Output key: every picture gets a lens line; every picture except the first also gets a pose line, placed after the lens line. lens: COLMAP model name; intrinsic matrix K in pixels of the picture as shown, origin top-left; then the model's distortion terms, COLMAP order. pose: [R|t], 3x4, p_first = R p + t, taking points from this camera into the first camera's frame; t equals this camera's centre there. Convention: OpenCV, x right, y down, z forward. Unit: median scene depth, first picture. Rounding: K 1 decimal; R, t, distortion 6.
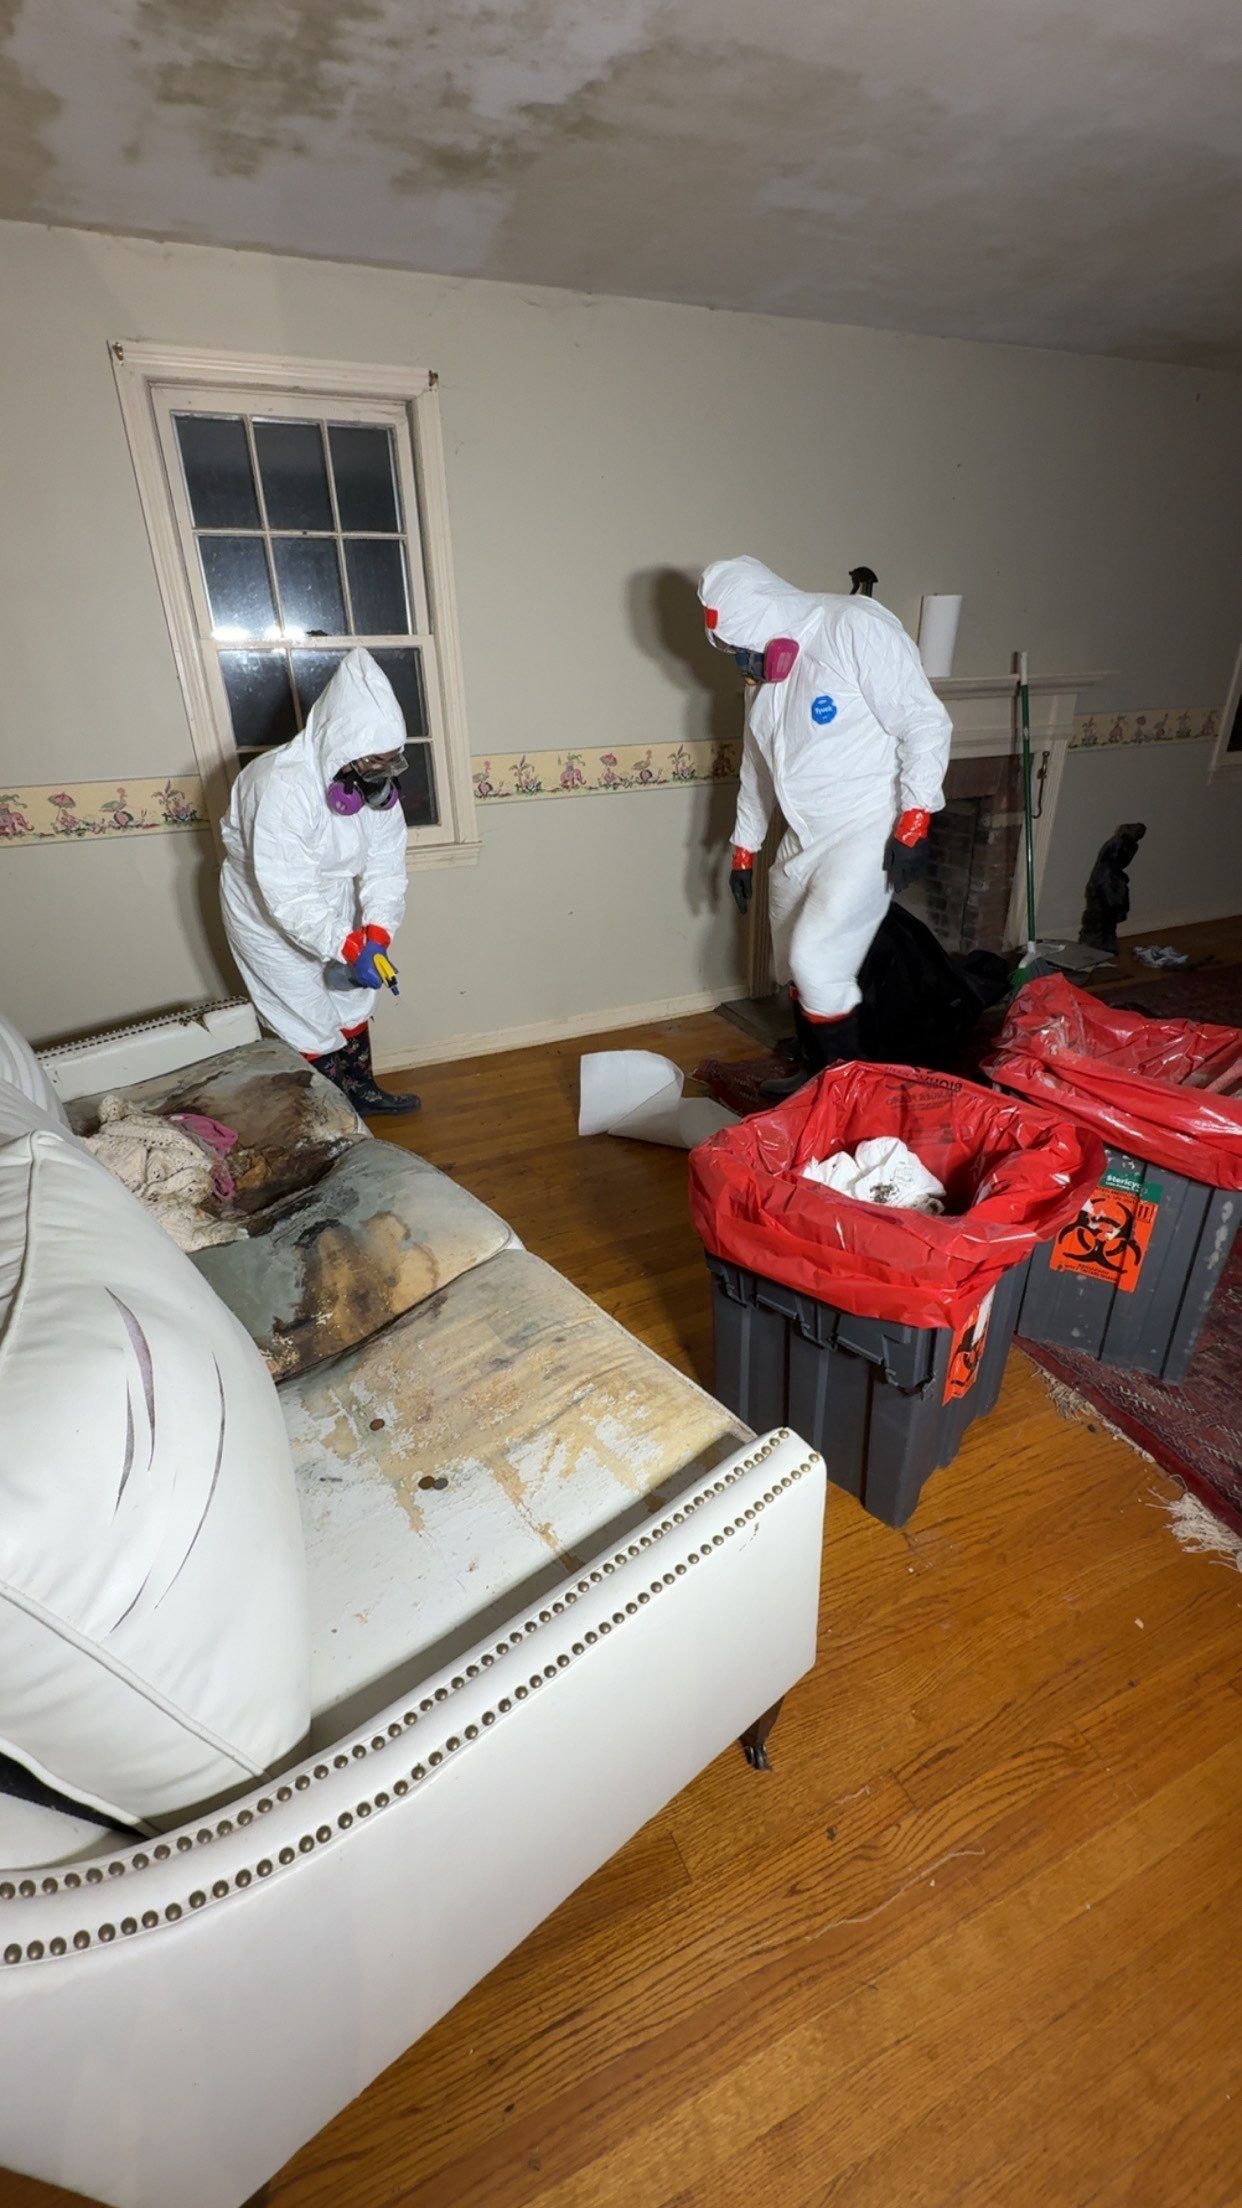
lens RADIAL K [[917.8, 0, 621.0], [0, 917.8, 1104.0], [0, 0, 1]] dist [-0.000193, 0.000243]
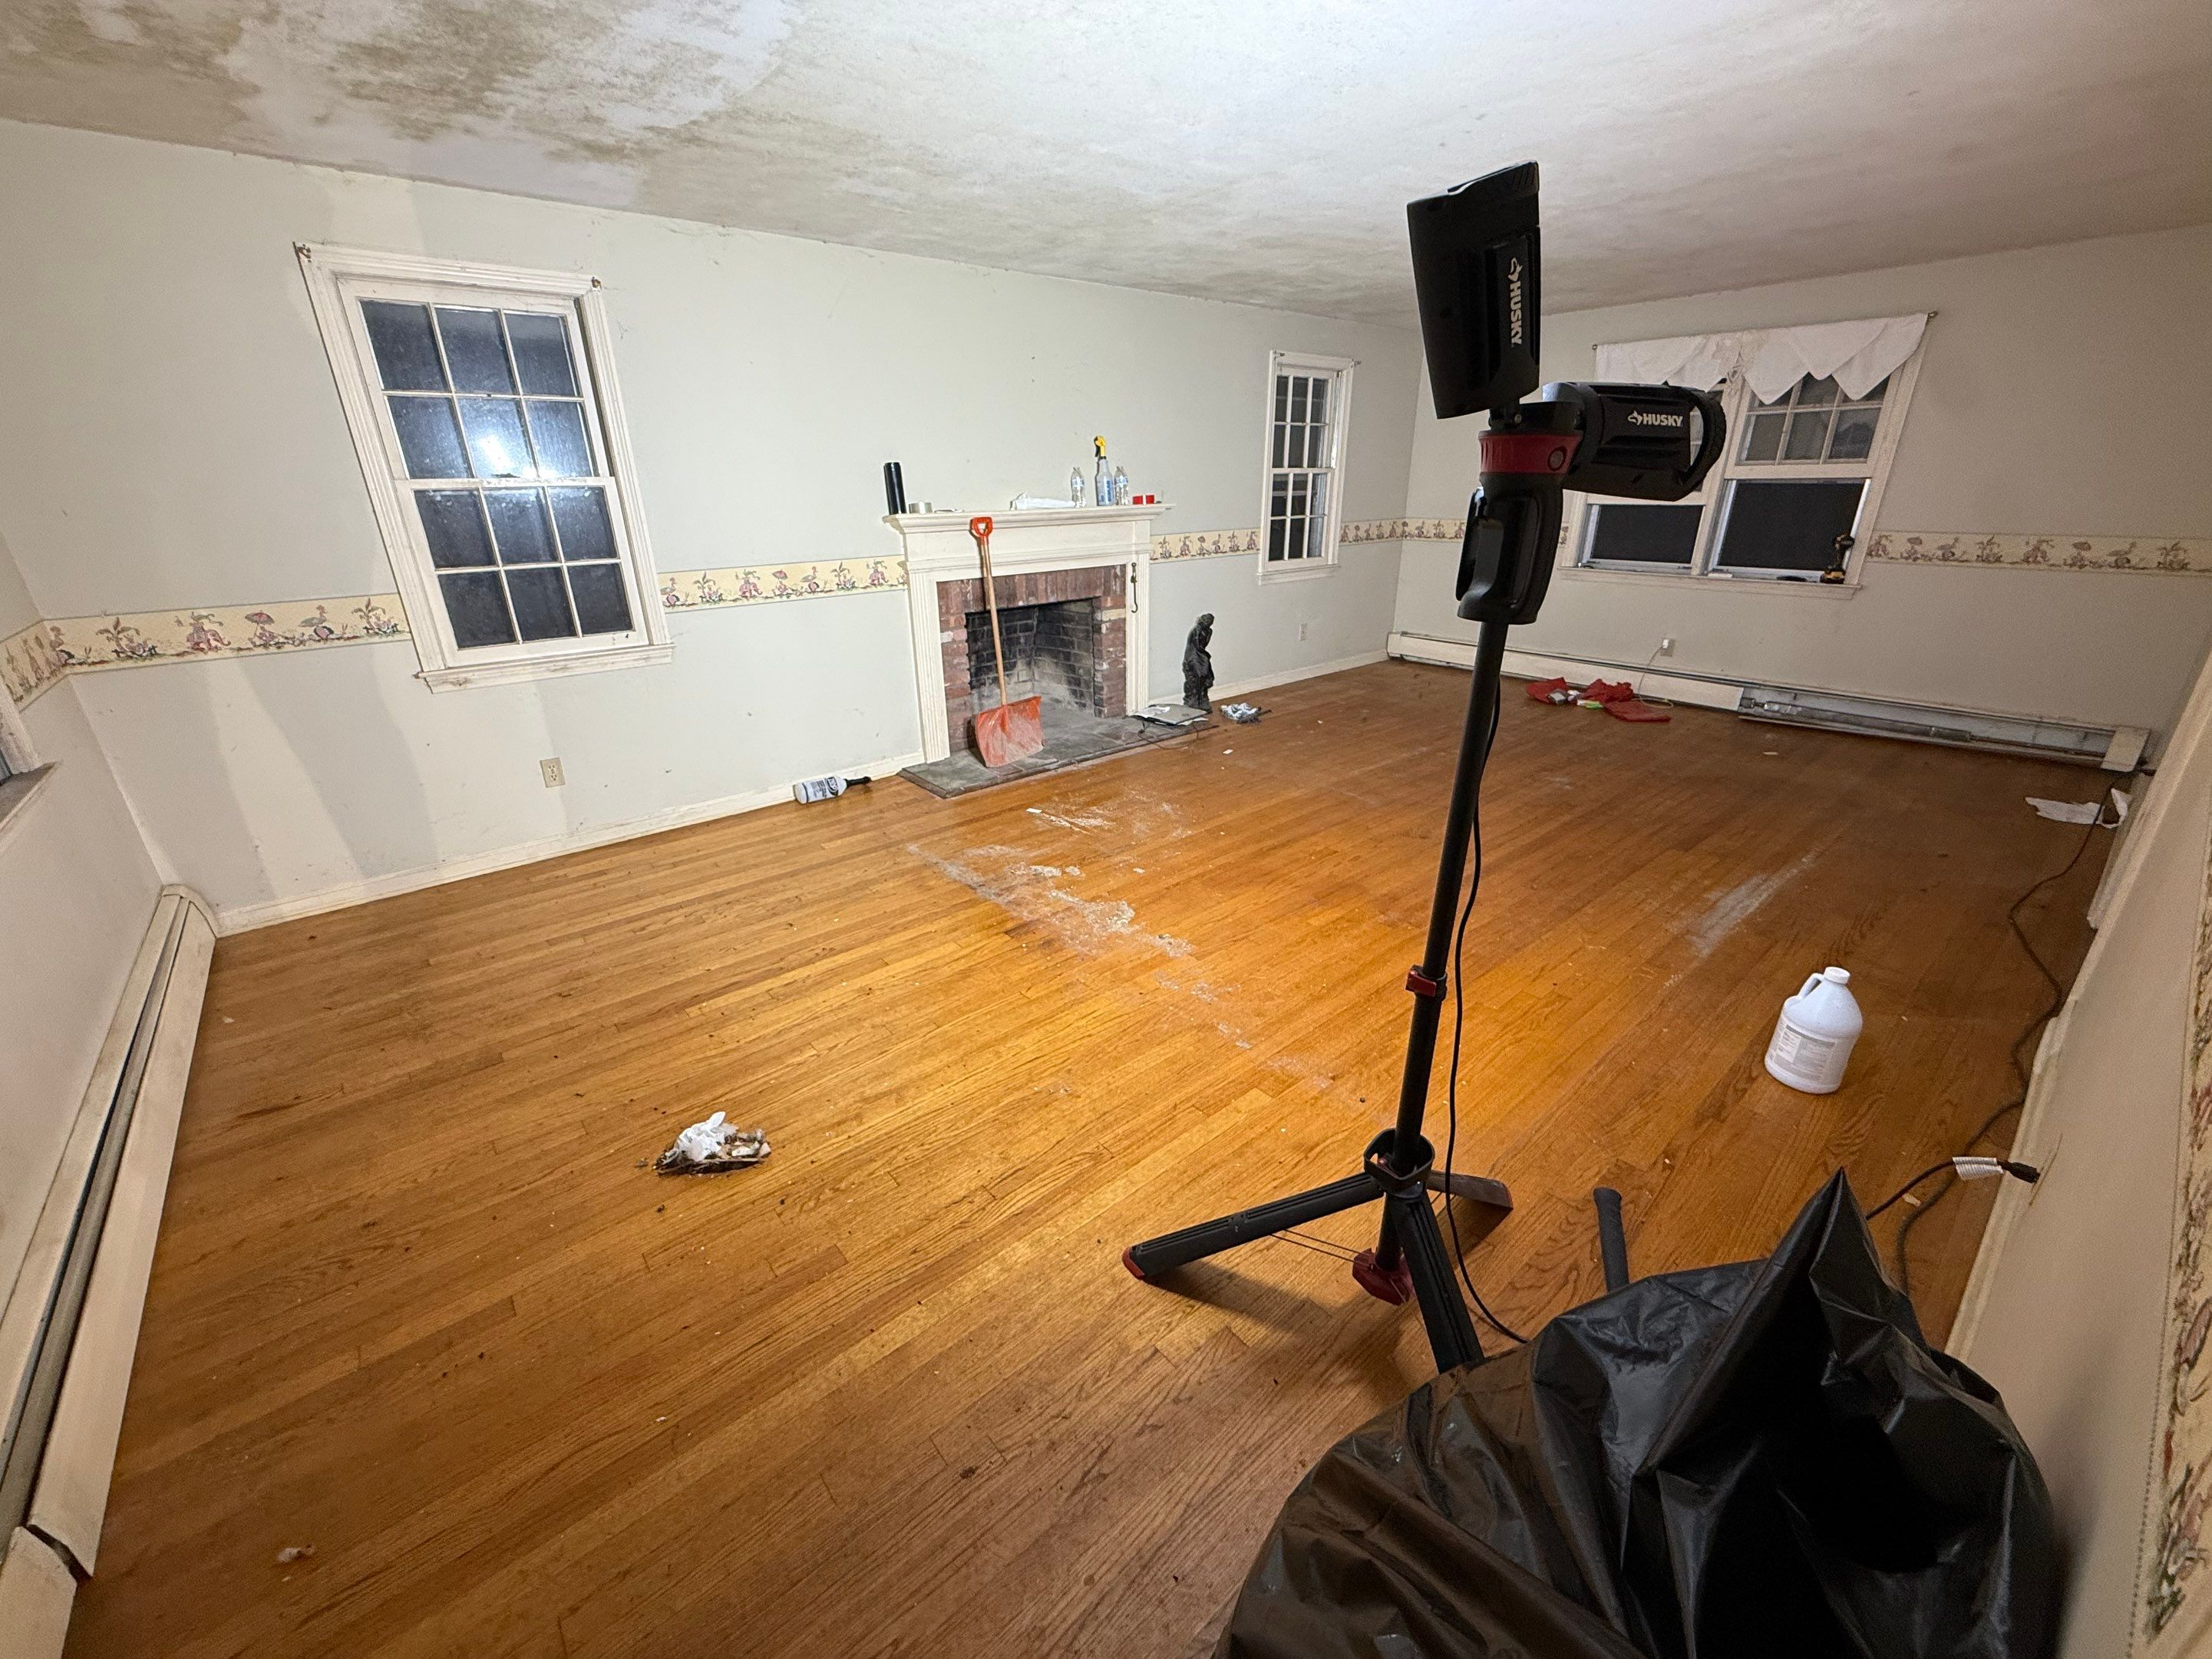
lens RADIAL K [[890.4, 0, 1103.4], [0, 890.4, 835.2], [0, 0, 1]] dist [-0.001123, -0.000726]
pose [[0.961848, -0.097231, 0.255723, 0.119520], [0.118662, 0.990484, -0.069720, 0.195950], [-0.246511, 0.097404, 0.964233, -0.415387]]
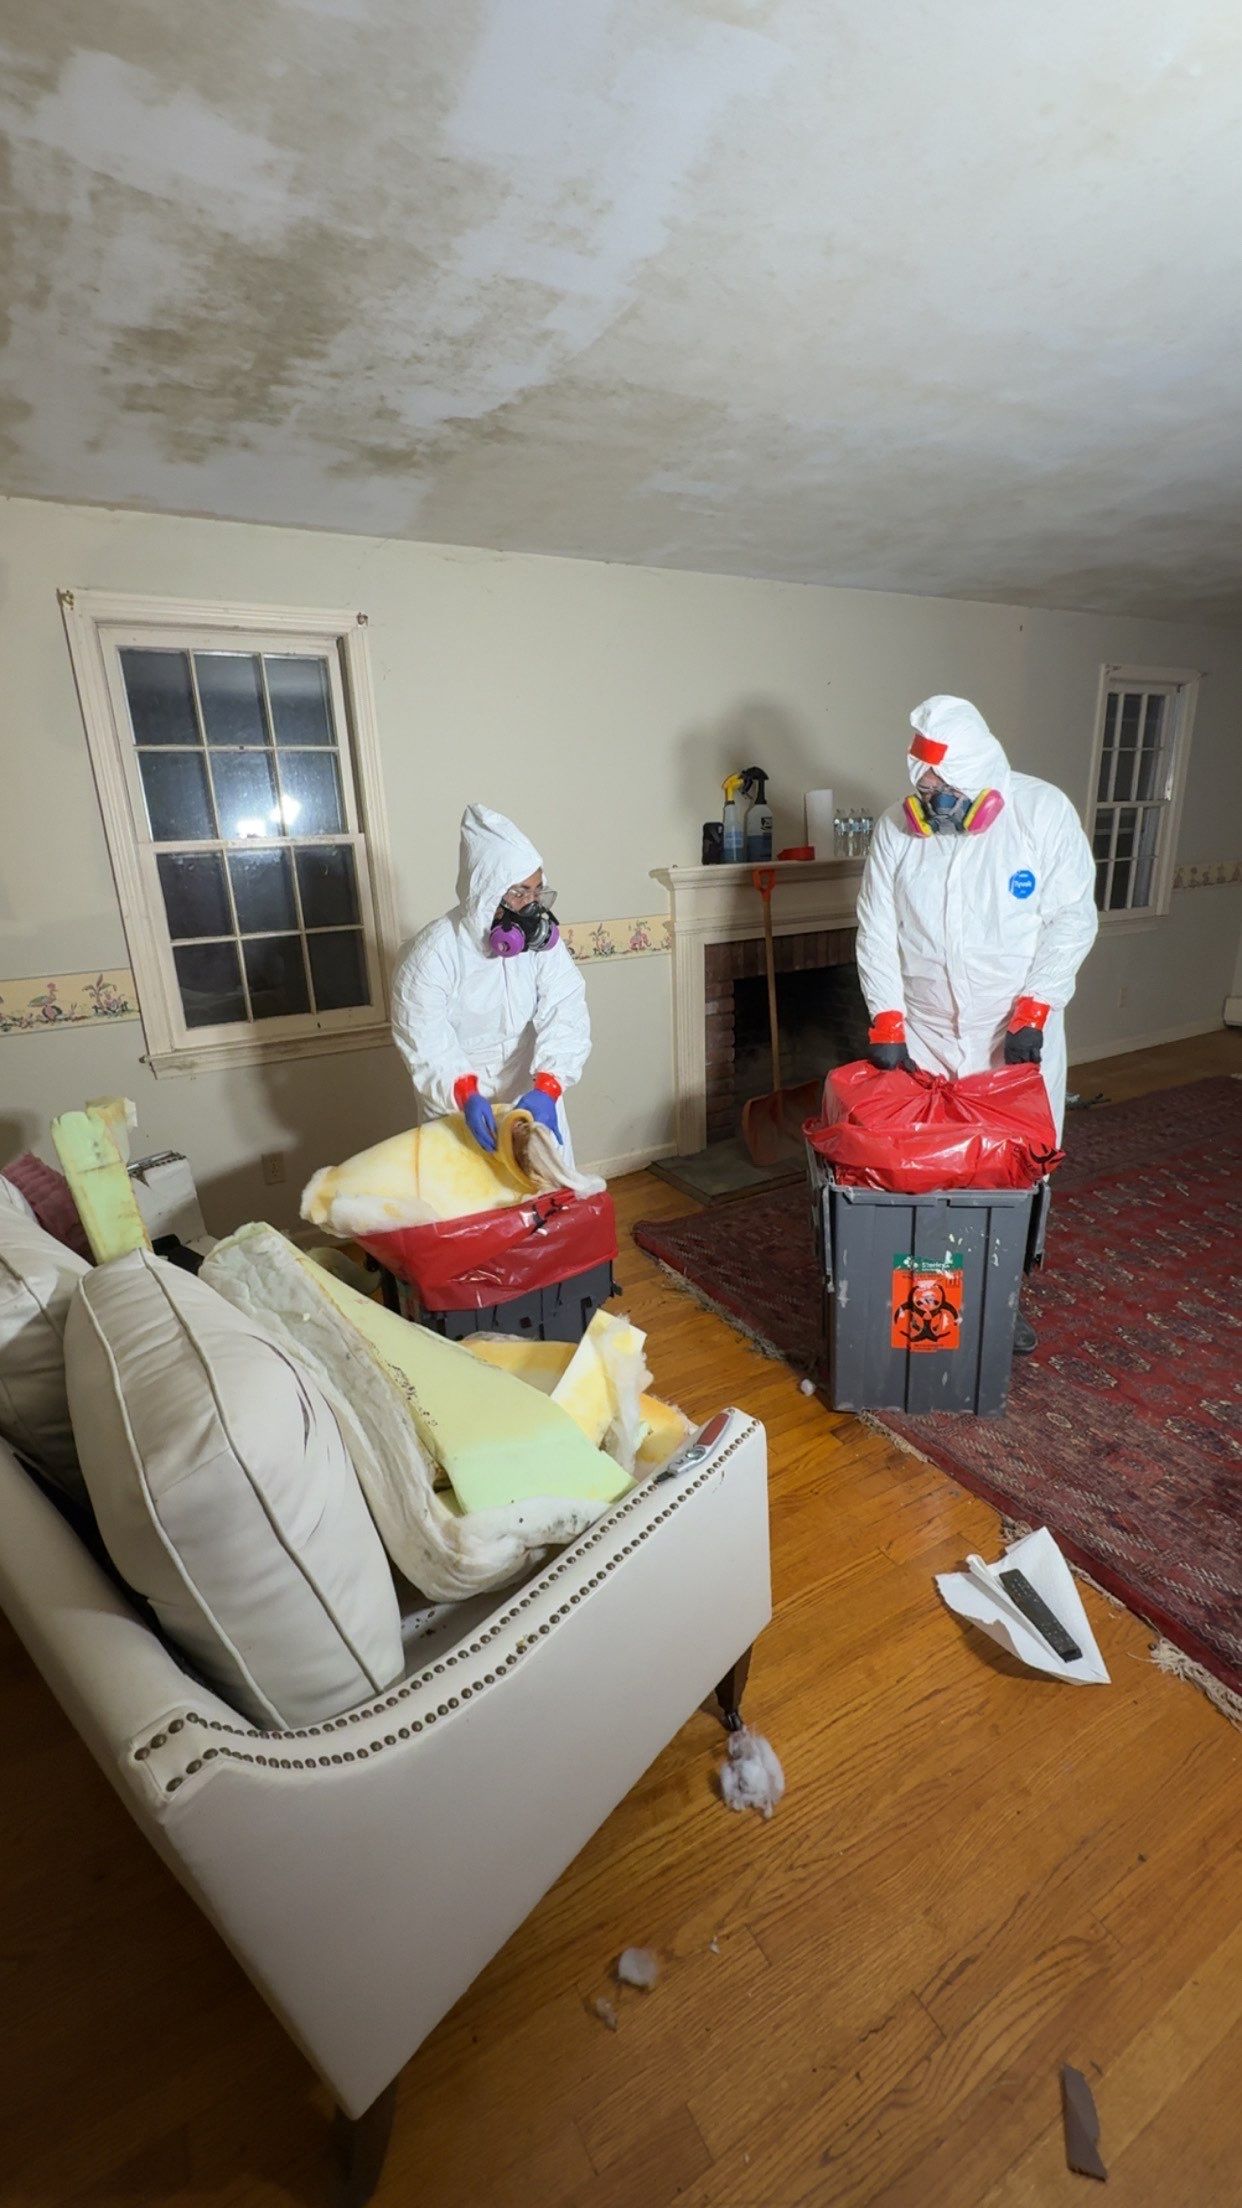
lens RADIAL K [[920.3, 0, 619.4], [0, 920.3, 1105.0], [0, 0, 1]] dist [-0.001207, 0.001024]
pose [[0.995033, -0.045962, 0.088301, -0.029610], [0.059903, 0.984912, -0.162357, -0.017986], [-0.079507, 0.166840, 0.982773, -0.029430]]
